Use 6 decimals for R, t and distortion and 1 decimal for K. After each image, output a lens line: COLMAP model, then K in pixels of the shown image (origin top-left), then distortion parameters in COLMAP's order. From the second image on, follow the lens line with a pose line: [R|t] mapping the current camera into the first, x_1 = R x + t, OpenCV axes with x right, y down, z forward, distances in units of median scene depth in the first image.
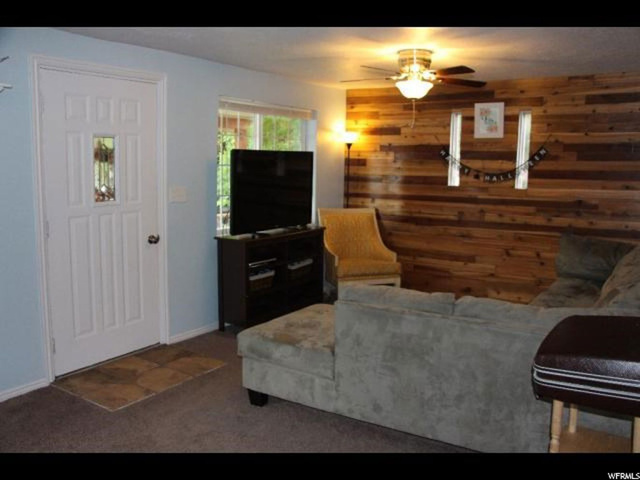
lens RADIAL K [[560.8, 0, 325.1], [0, 560.8, 242.9], [0, 0, 1]] dist [-0.169290, 0.175810]
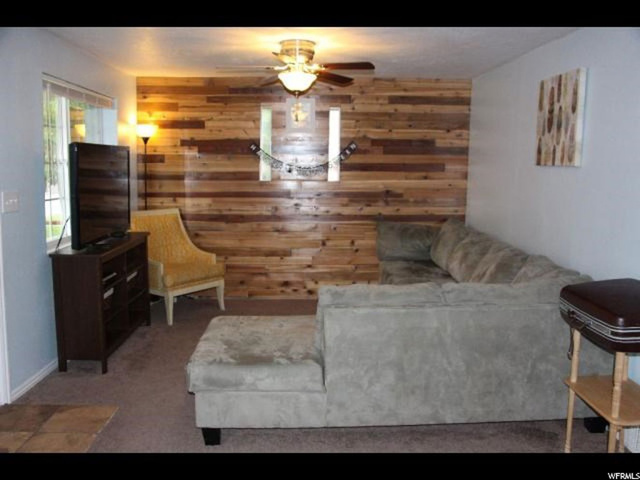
lens RADIAL K [[560.8, 0, 325.1], [0, 560.8, 242.9], [0, 0, 1]] dist [-0.169290, 0.175810]
pose [[0.819207, -0.084352, 0.567261, -0.268394], [0.080739, 0.996236, 0.031541, -0.016233], [-0.567786, 0.019962, 0.822934, 0.129573]]
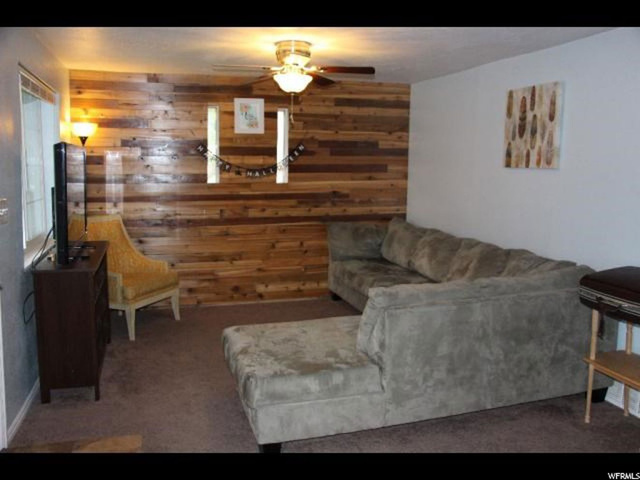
lens RADIAL K [[560.8, 0, 325.1], [0, 560.8, 242.9], [0, 0, 1]] dist [-0.169290, 0.175810]
pose [[0.637736, -0.112995, 0.761922, -0.404980], [0.105862, 0.992652, 0.058606, -0.038610], [-0.762945, 0.043284, 0.645012, 0.254731]]
